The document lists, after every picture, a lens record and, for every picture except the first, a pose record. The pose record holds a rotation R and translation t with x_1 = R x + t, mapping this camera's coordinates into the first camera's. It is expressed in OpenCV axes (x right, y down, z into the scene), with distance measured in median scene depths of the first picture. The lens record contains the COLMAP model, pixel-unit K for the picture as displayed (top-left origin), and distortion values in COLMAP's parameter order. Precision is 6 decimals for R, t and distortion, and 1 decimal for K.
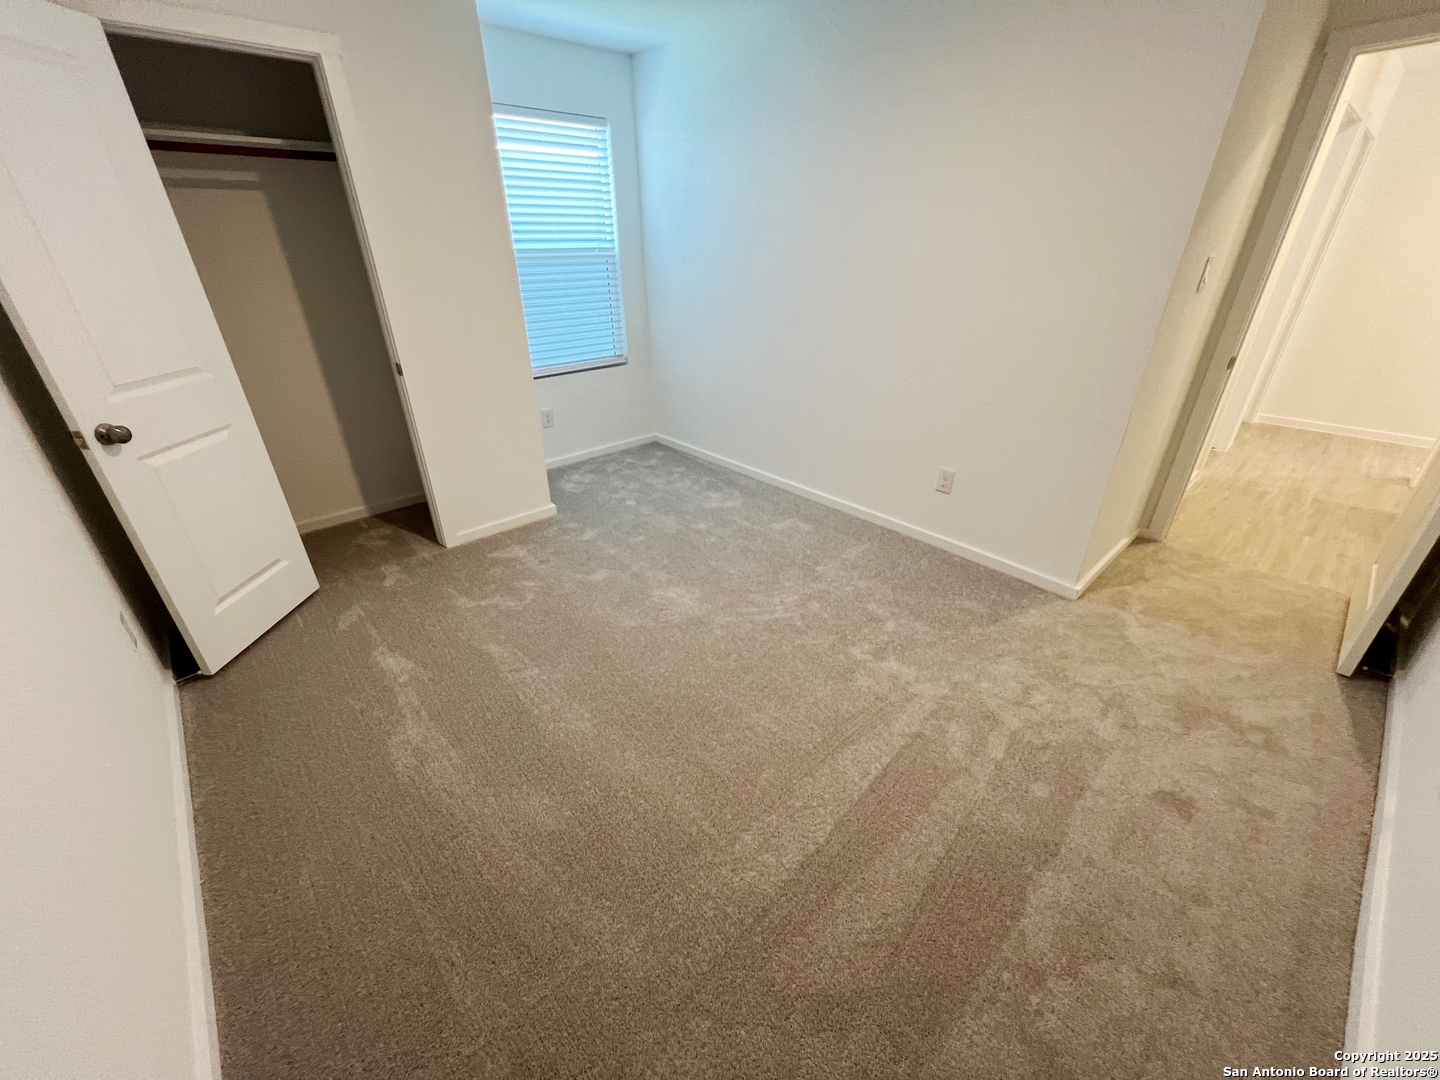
lens RADIAL K [[573.9, 0, 720.2], [0, 573.9, 546.6], [0, 0, 1]] dist [-0.001295, 0.001263]
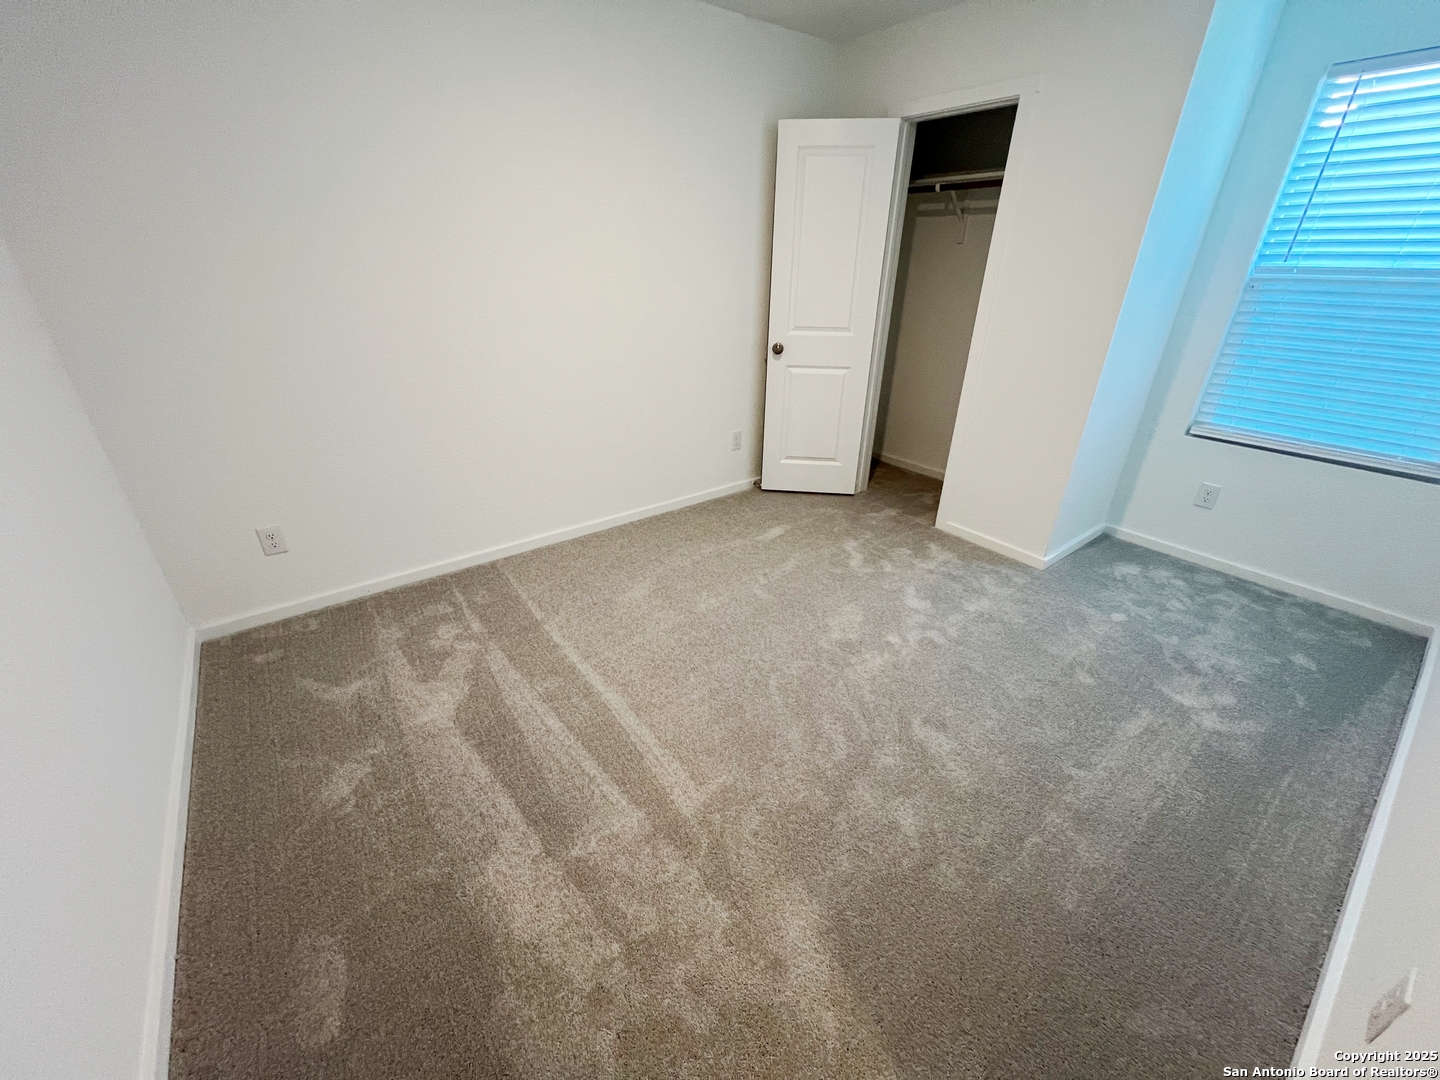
lens RADIAL K [[573.9, 0, 706.1], [0, 573.9, 540.5], [0, 0, 1]] dist [-0.001295, 0.001263]
pose [[-0.086007, 0.455061, -0.886297, 0.541671], [-0.480294, 0.760459, 0.437058, -0.243057], [0.872881, 0.463273, 0.153158, 0.446248]]
